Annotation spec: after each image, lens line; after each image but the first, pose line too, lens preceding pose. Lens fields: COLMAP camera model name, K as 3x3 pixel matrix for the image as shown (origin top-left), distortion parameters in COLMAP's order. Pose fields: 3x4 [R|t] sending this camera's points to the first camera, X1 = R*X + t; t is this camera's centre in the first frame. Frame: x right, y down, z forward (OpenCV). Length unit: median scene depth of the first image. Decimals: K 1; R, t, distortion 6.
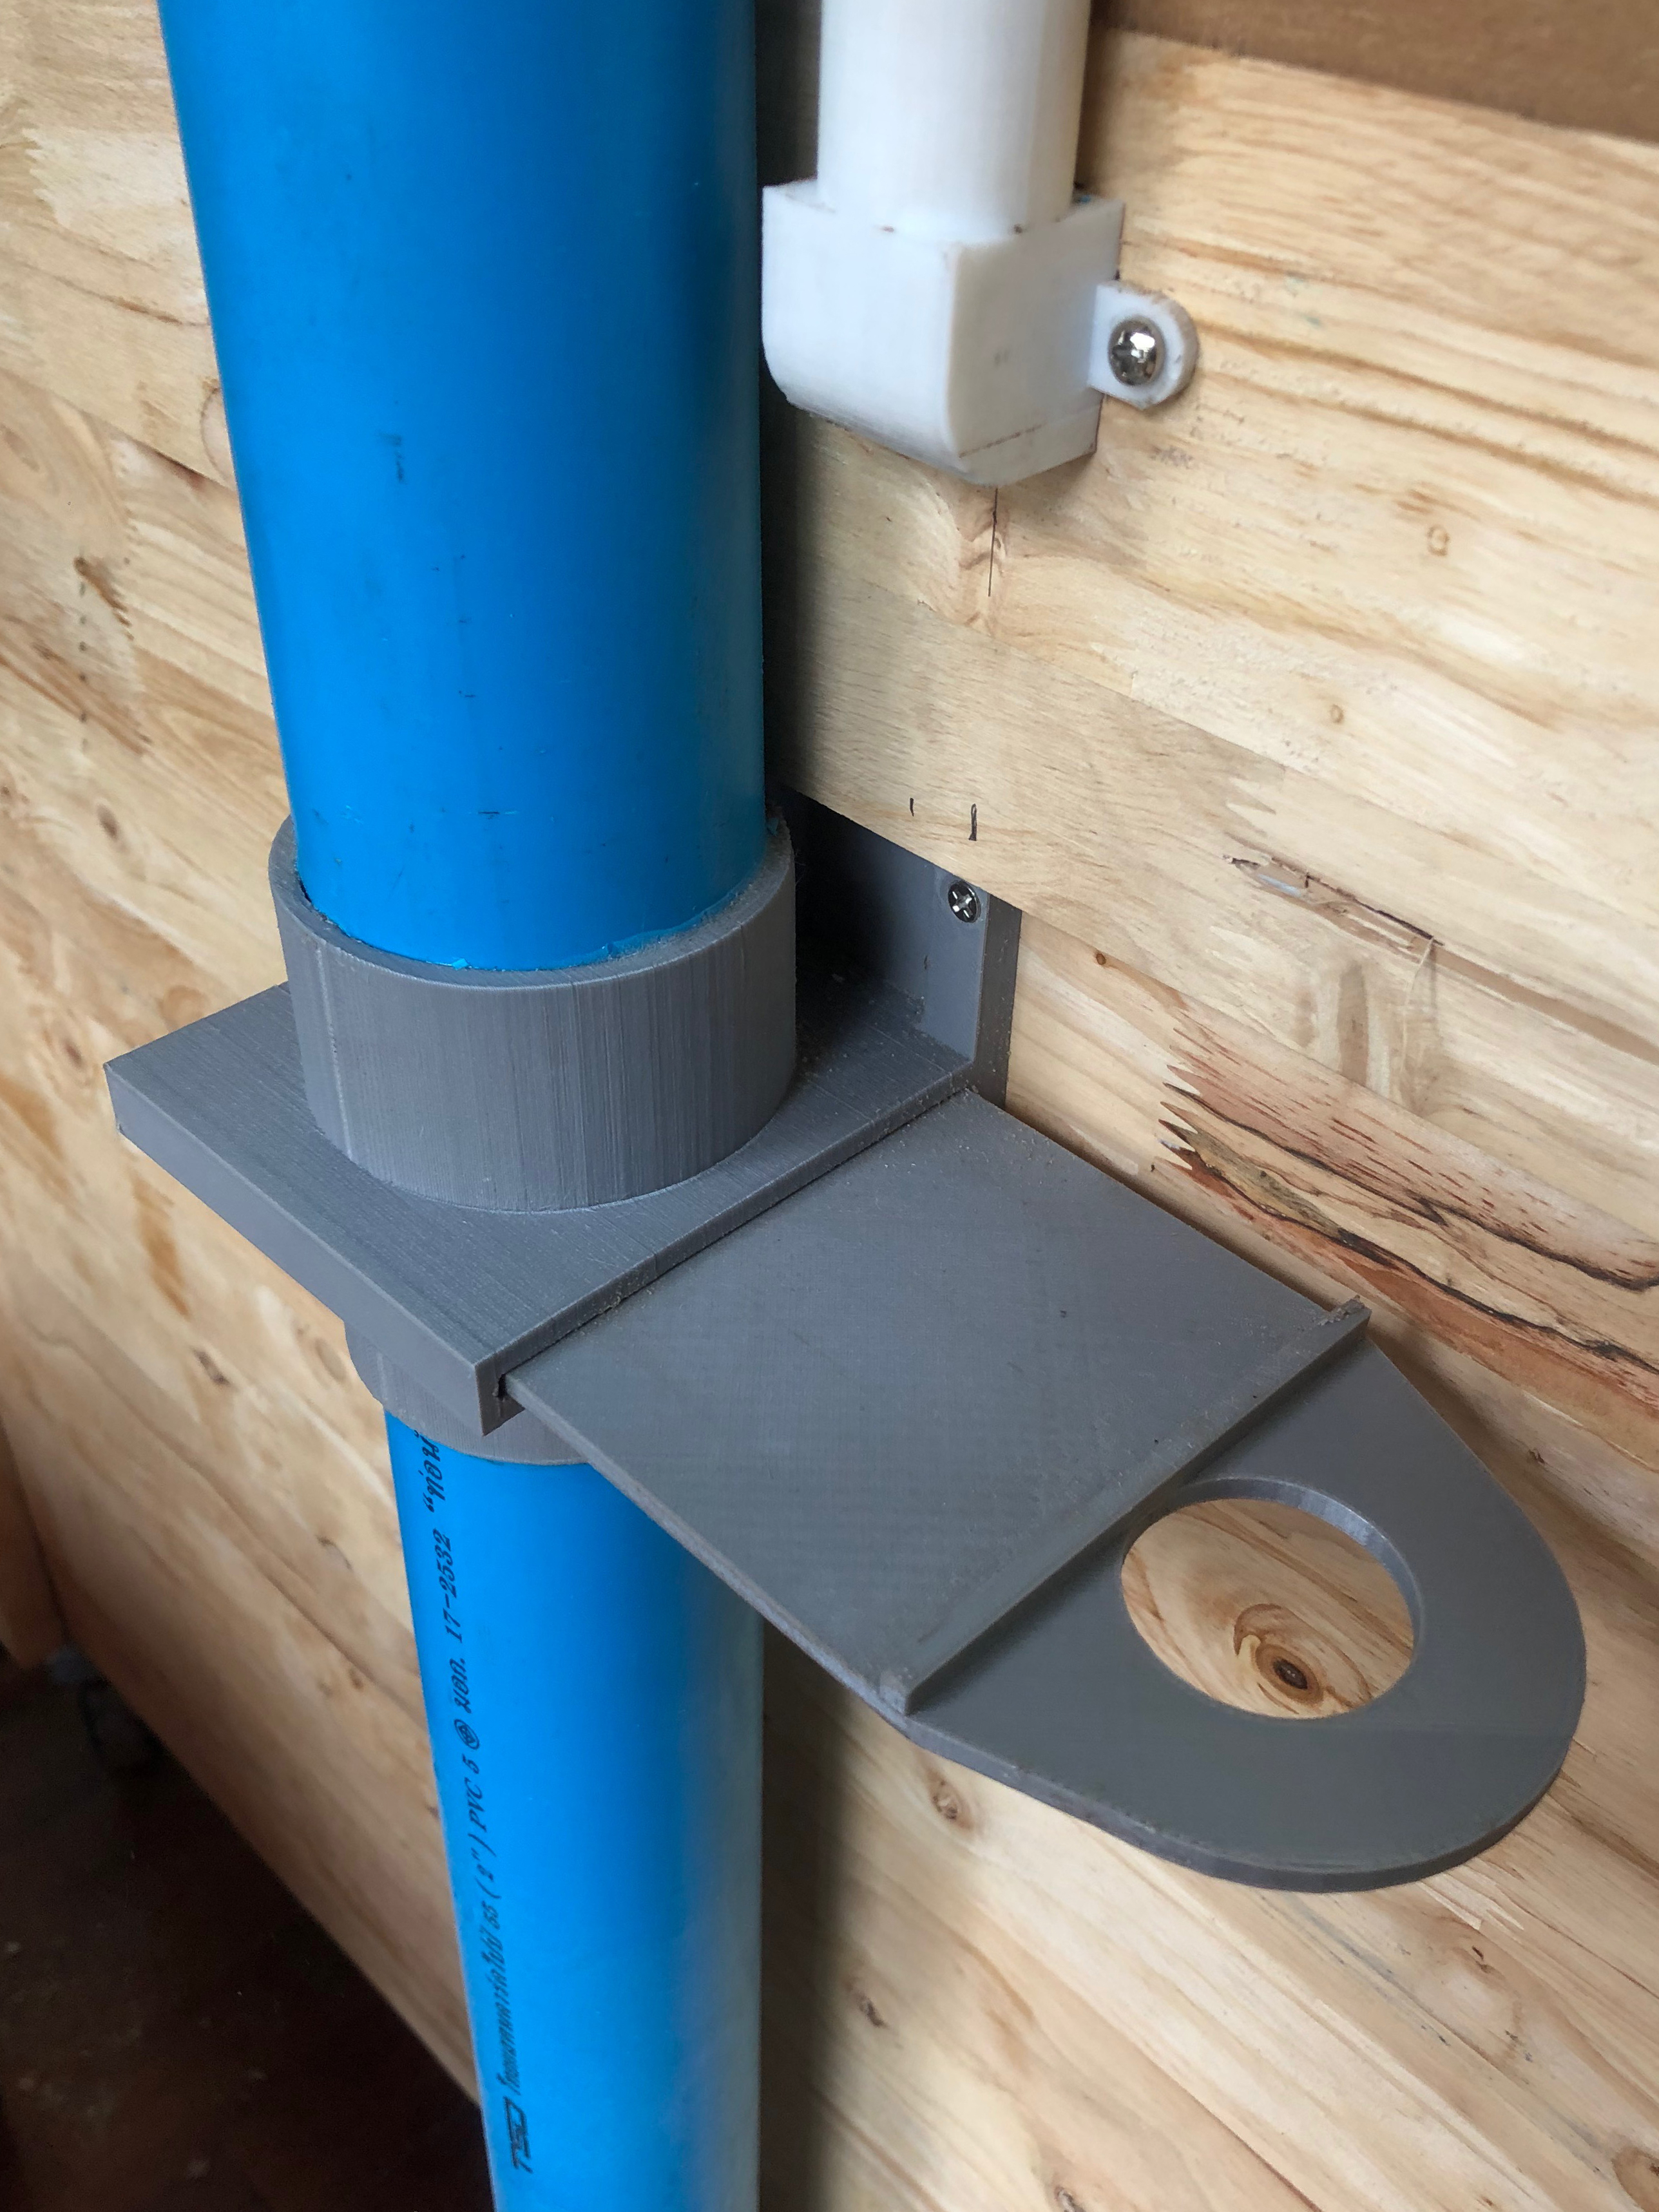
lens RADIAL K [[2031.2, 0, 835.6], [0, 2031.2, 1096.0], [0, 0, 1]] dist [-0.022541, 0.010513]
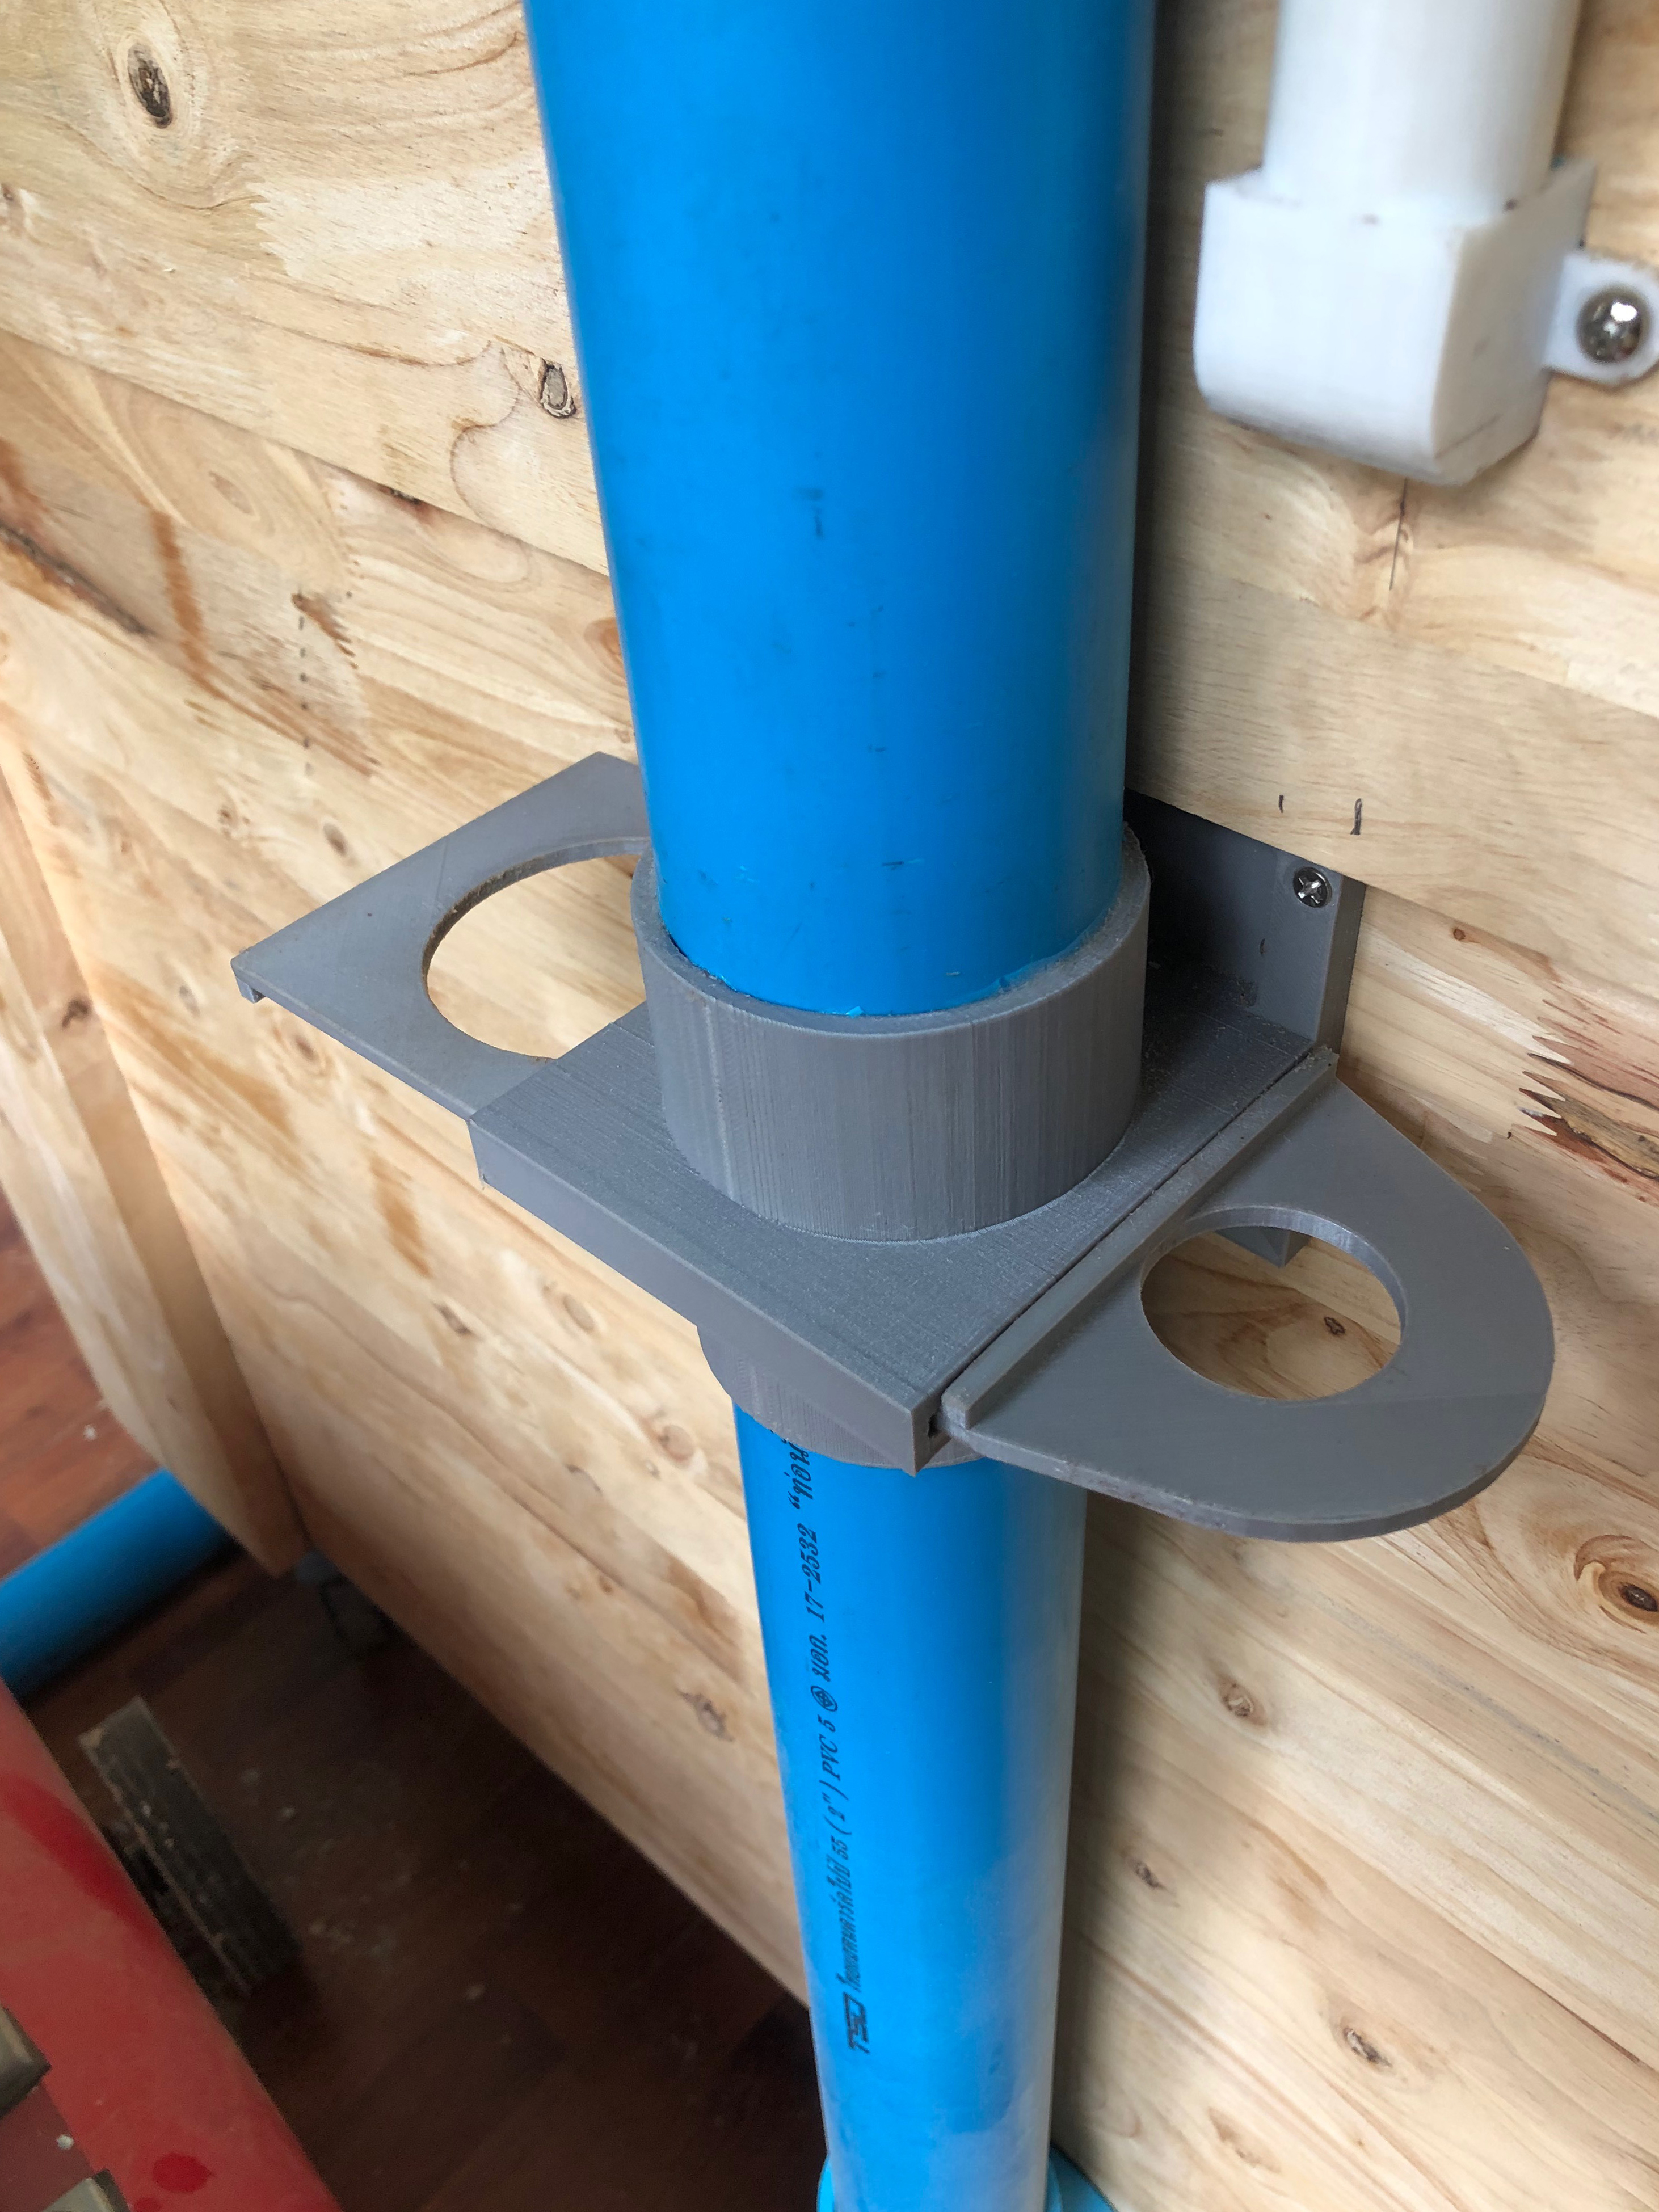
lens RADIAL K [[1815.2, 0, 829.5], [0, 1815.2, 1106.0], [0, 0, 1]] dist [-0.017065, -0.000771]
pose [[0.995640, -0.085044, -0.038320, -0.102637], [0.087437, 0.993994, 0.065806, -0.047937], [0.032493, -0.068870, 0.997096, 0.068360]]
